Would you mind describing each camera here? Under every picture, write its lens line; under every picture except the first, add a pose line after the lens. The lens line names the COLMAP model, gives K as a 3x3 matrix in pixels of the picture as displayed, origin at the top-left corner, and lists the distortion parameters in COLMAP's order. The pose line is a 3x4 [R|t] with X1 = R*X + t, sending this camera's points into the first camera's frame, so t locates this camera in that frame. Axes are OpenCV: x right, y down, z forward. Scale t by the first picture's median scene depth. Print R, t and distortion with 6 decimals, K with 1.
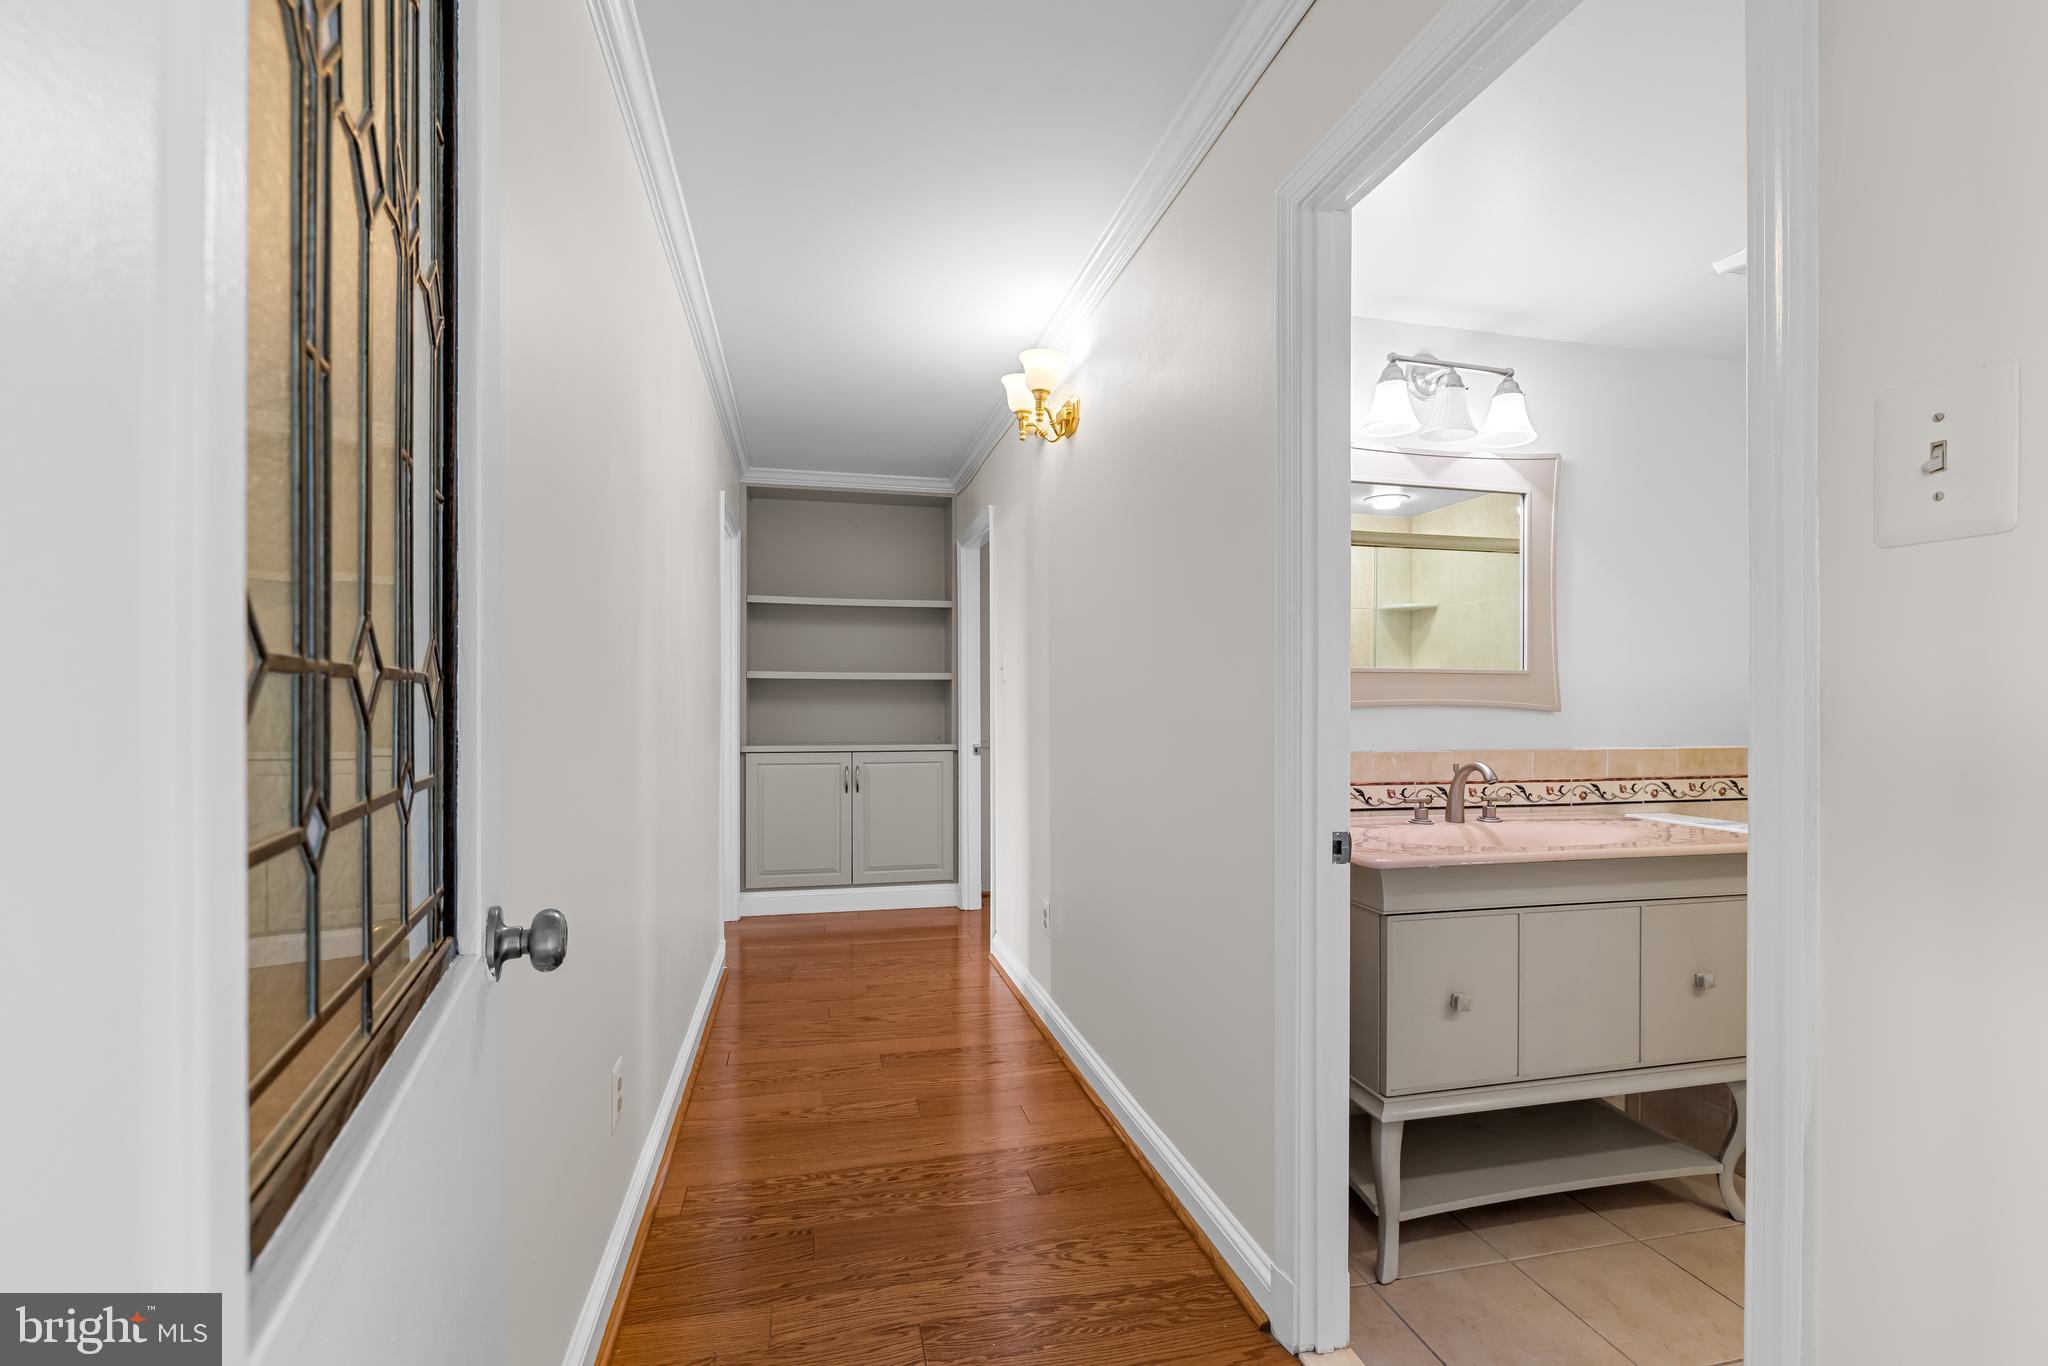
lens RADIAL K [[897.6, 0, 1024.0], [0, 897.6, 683.0], [0, 0, 1]] dist [0.000097, 0.000203]
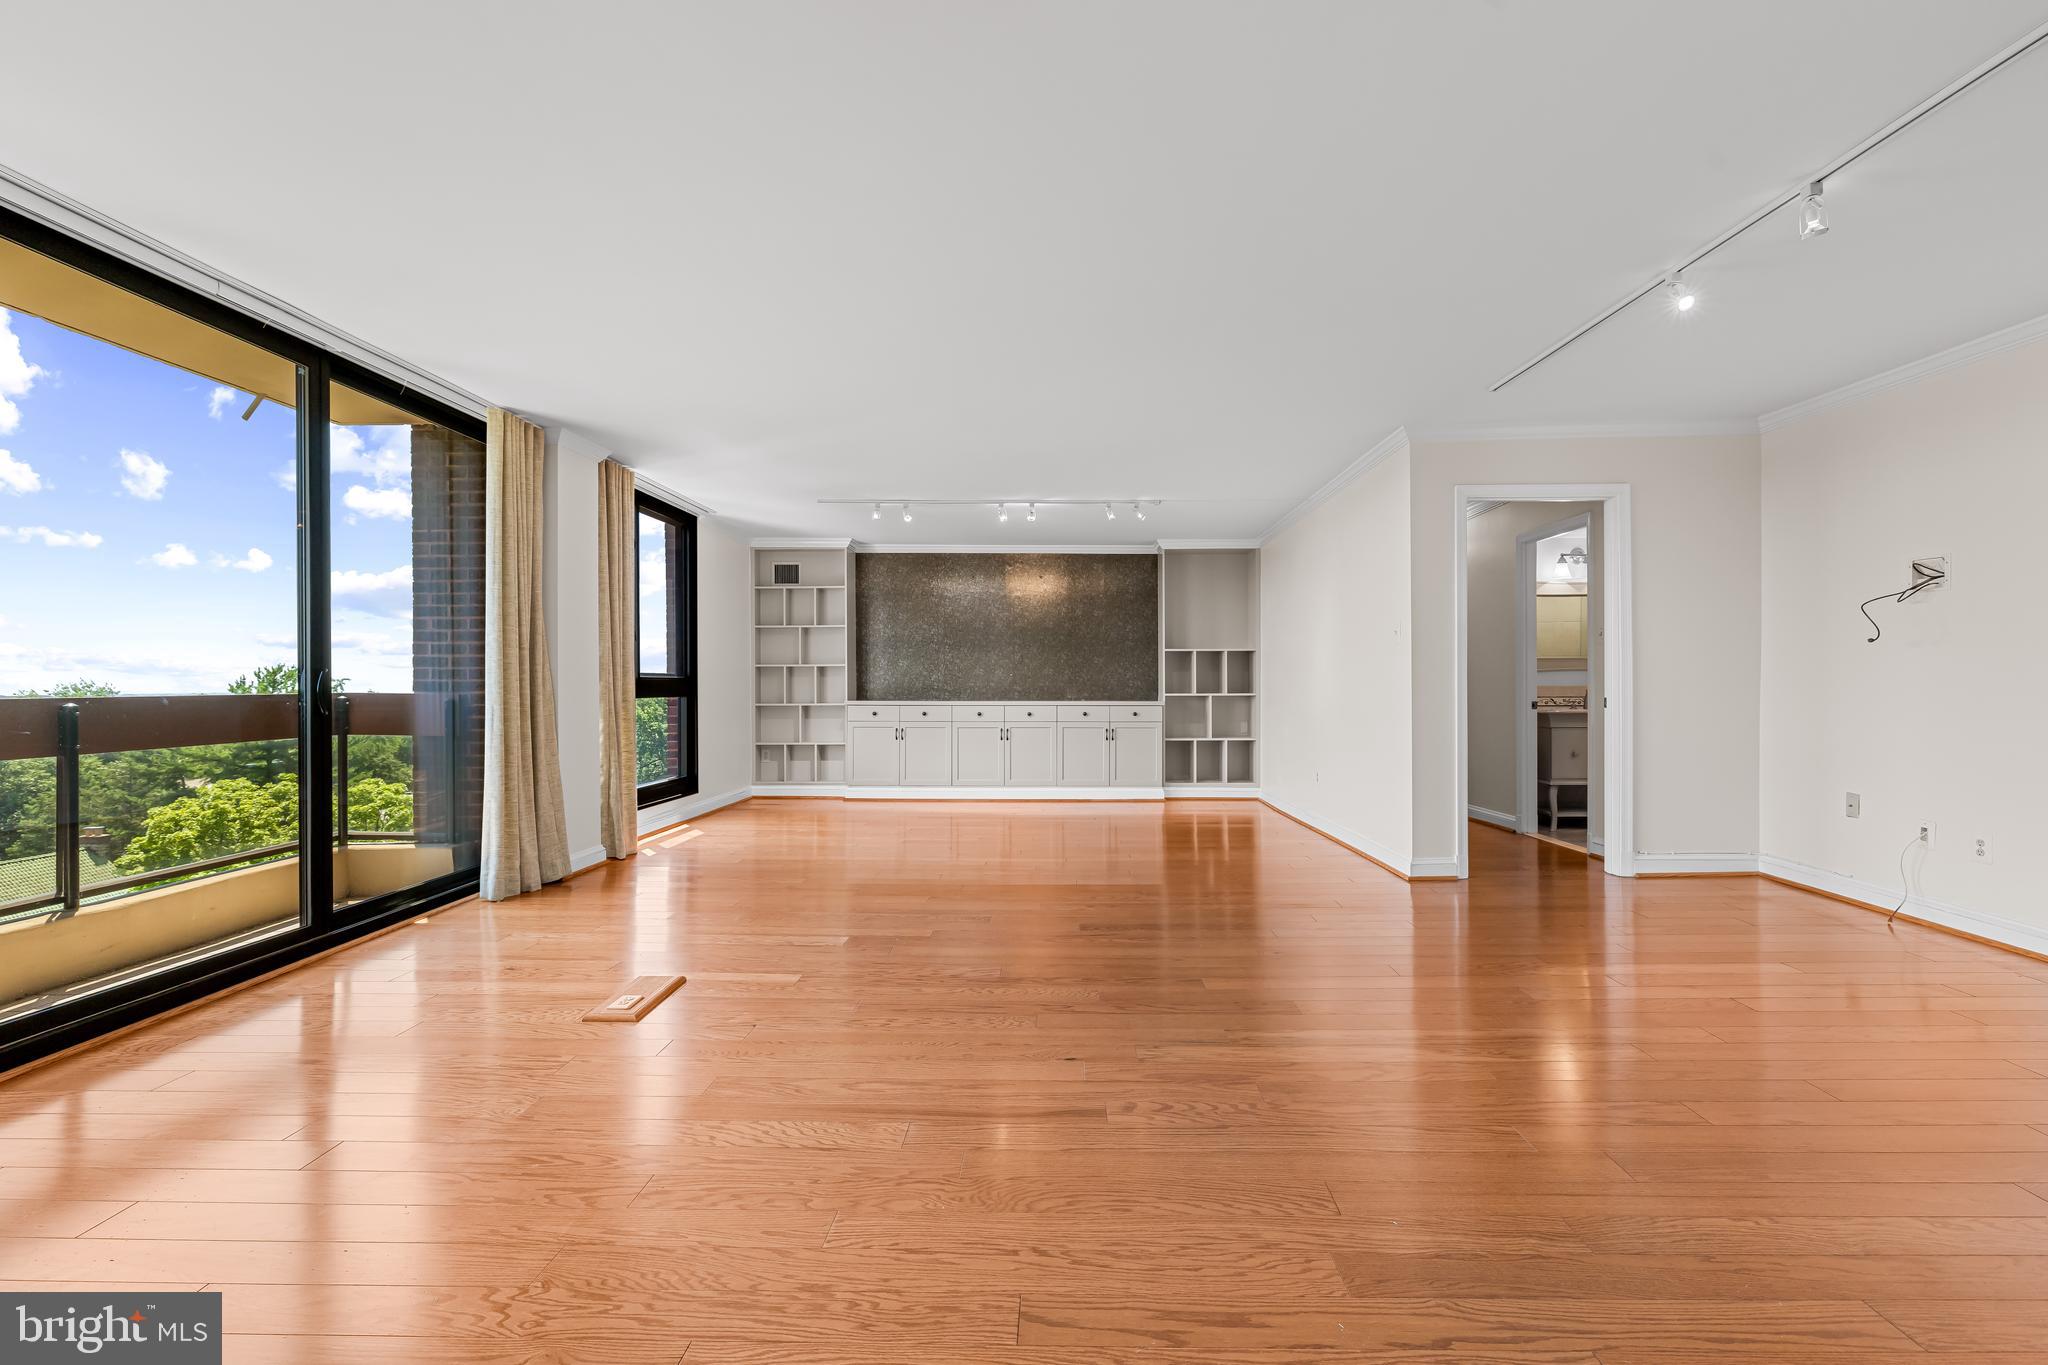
lens RADIAL K [[926.9, 0, 1033.3], [0, 926.9, 685.5], [0, 0, 1]] dist [-0.000190, 0.000849]
pose [[0.968488, -0.001445, -0.249055, -0.651432], [0.005079, 0.999890, 0.013950, 0.032244], [0.249008, -0.014776, 0.968389, -2.994111]]
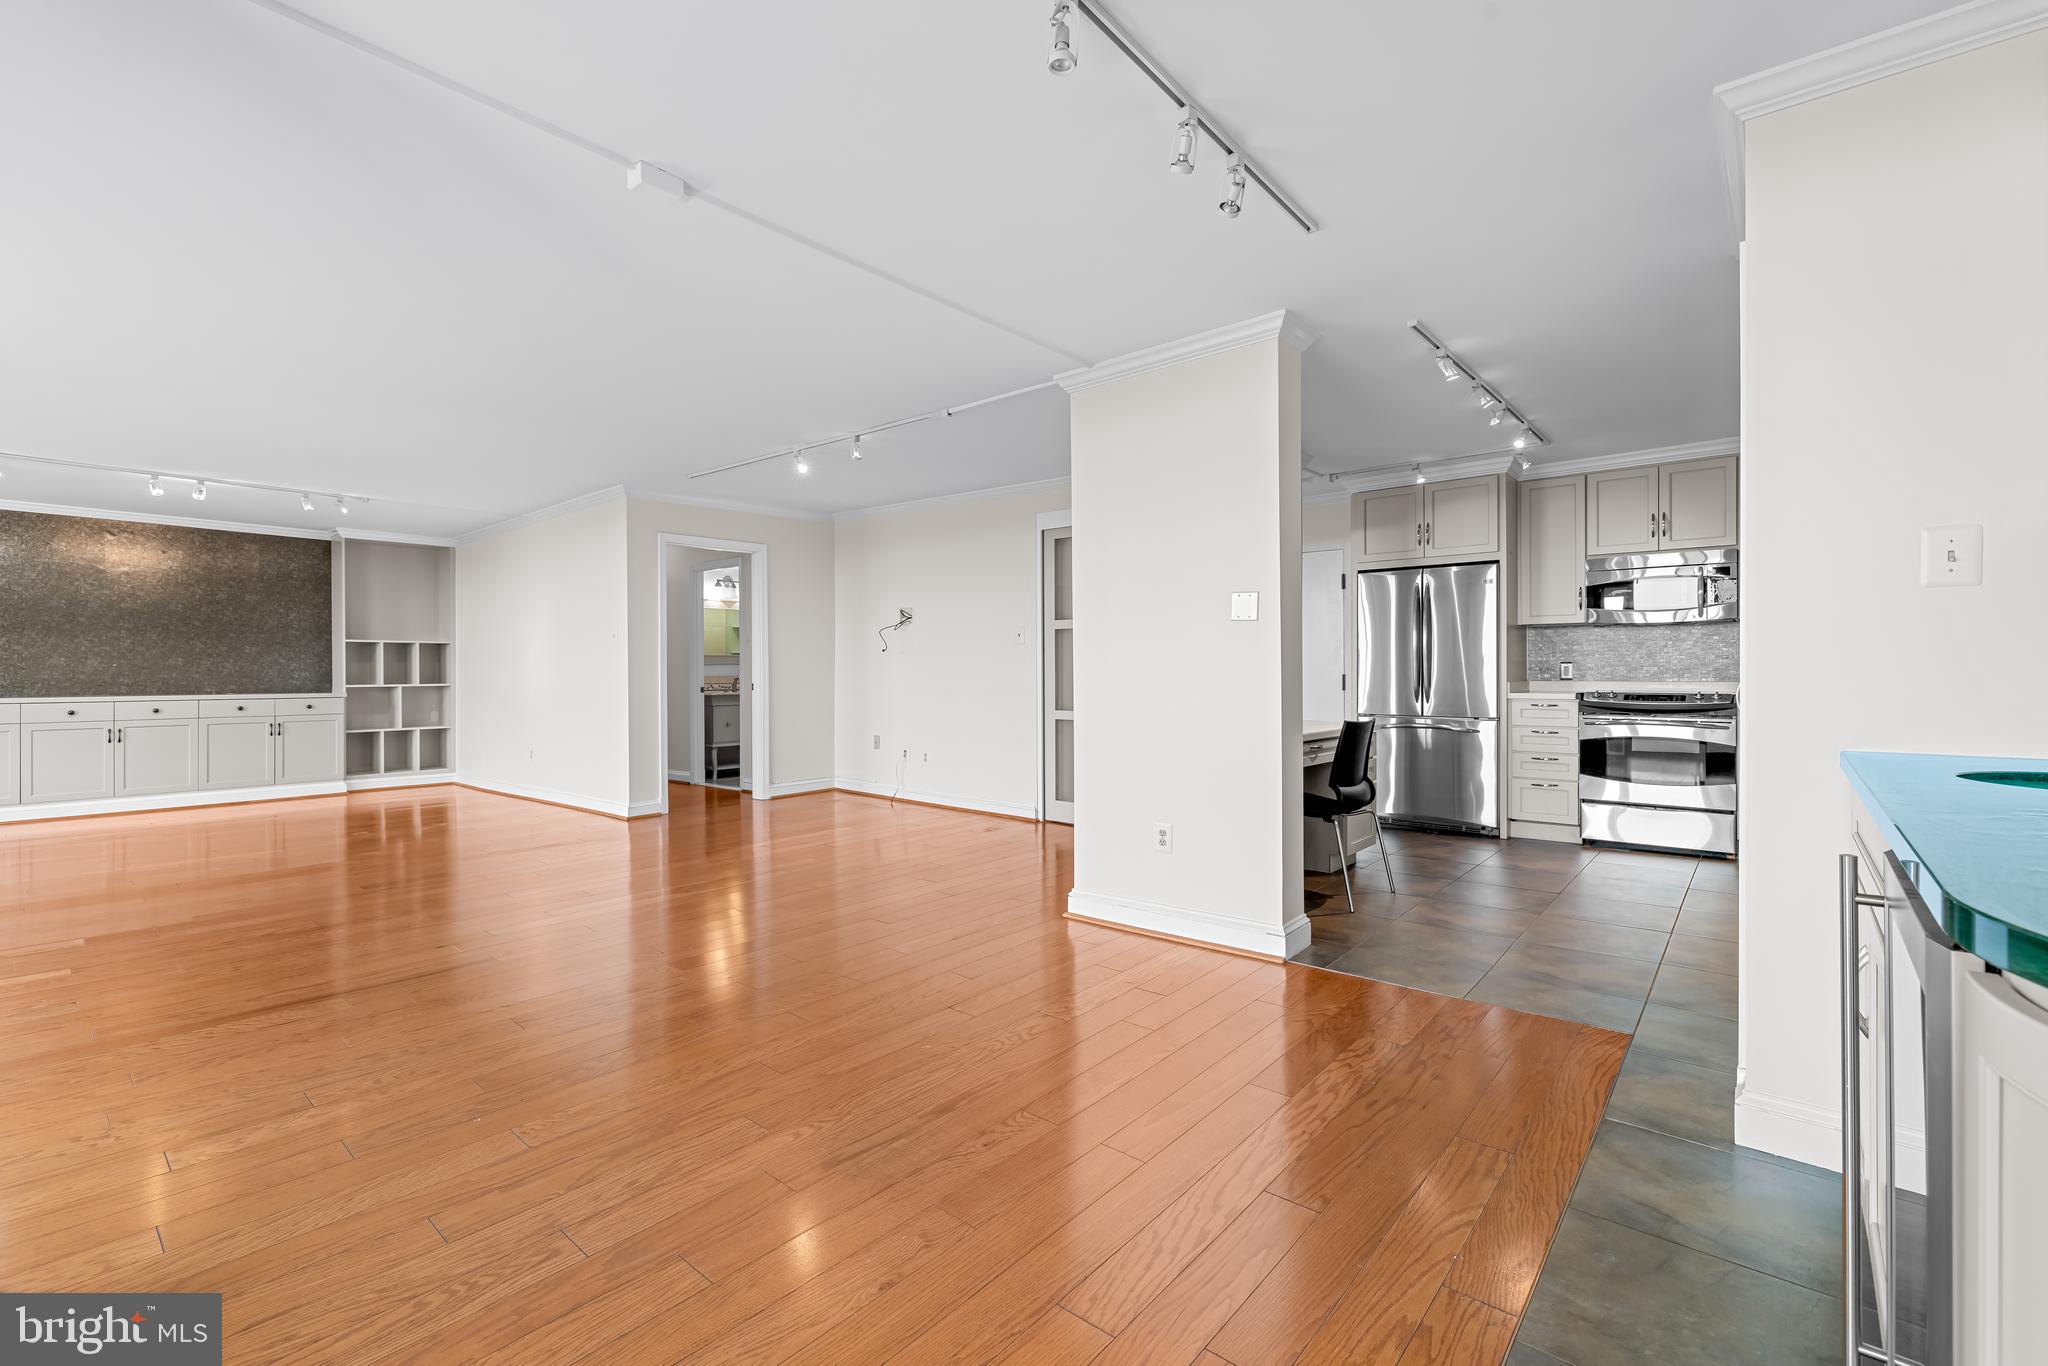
lens RADIAL K [[891.4, 0, 1028.0], [0, 891.4, 673.3], [0, 0, 1]] dist [-0.000657, 0.000006]
pose [[0.808507, -0.004616, 0.588468, -1.050210], [-0.004270, 0.999897, 0.013711, 0.008248], [-0.588471, -0.013598, 0.808404, -3.877170]]
